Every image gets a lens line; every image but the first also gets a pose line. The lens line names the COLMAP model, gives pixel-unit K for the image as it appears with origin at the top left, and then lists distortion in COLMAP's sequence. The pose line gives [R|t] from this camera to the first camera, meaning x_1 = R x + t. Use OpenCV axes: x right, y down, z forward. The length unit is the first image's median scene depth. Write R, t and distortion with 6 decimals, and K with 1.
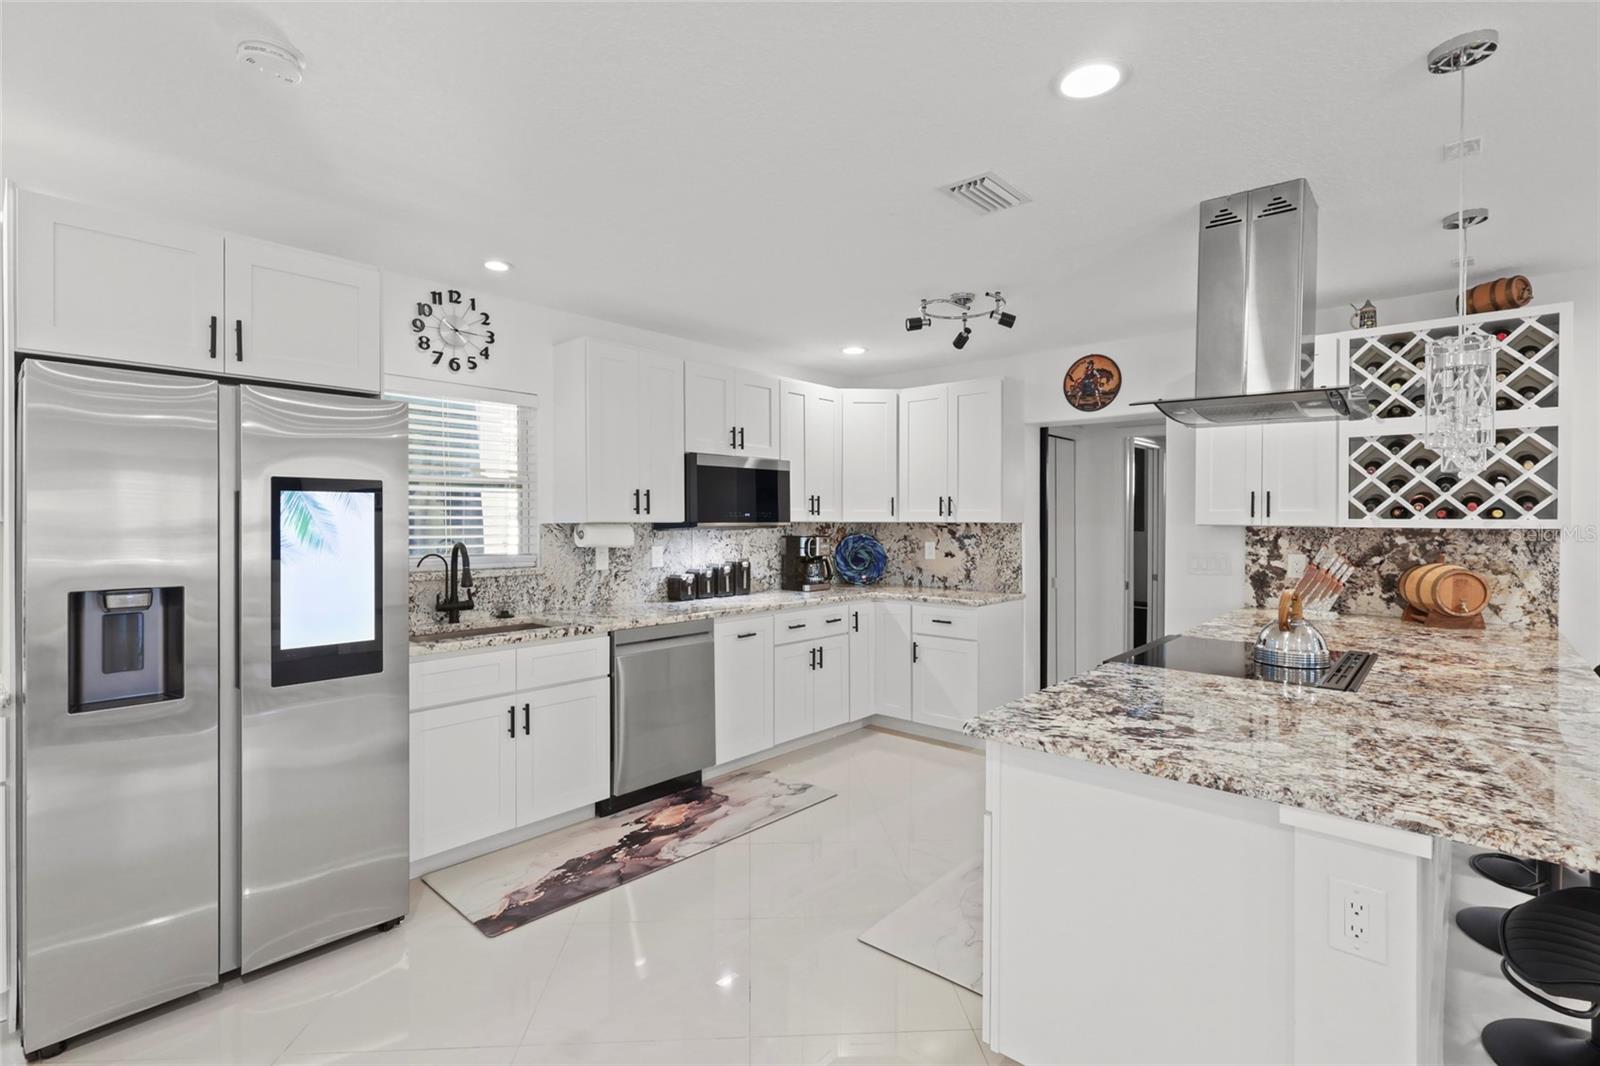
lens RADIAL K [[759.9, 0, 796.2], [0, 759.9, 509.6], [0, 0, 1]] dist [-0.001741, -0.000443]
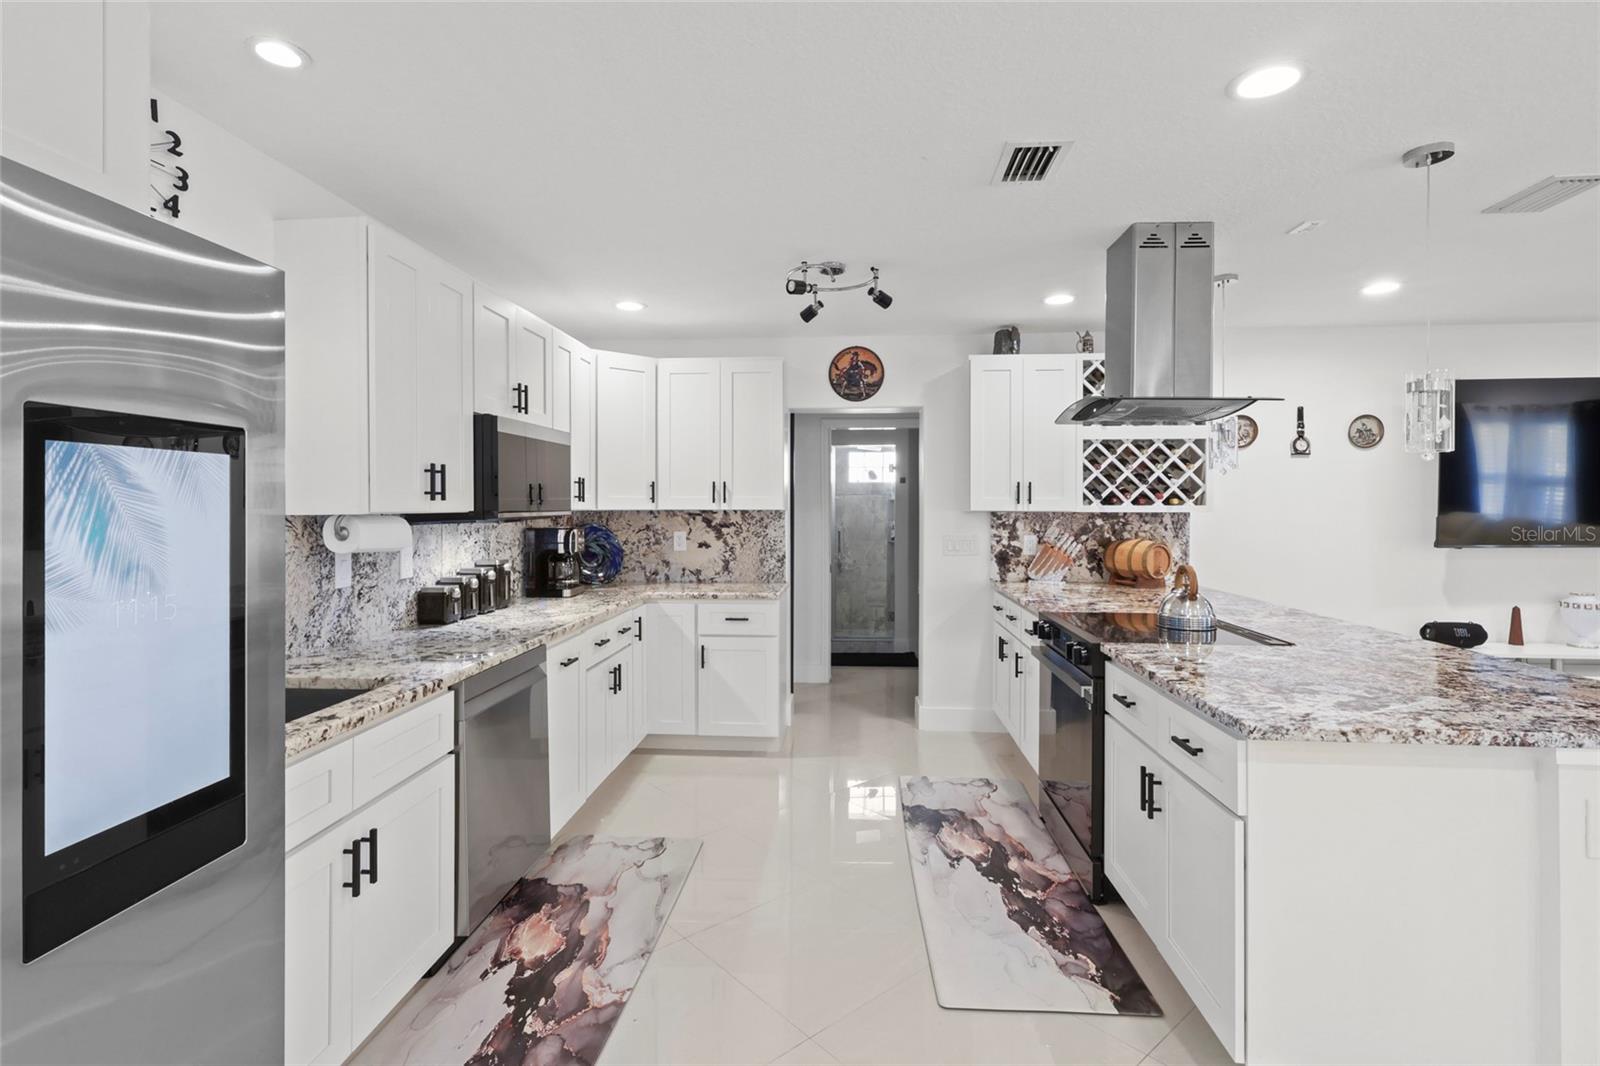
lens RADIAL K [[760.1, 0, 799.9], [0, 760.1, 492.5], [0, 0, 1]] dist [-0.001907, 0.000251]
pose [[0.794192, 0.007897, 0.607616, -0.344700], [-0.005095, 0.999967, -0.006338, 0.001426], [-0.607646, 0.001938, 0.794206, 0.264333]]
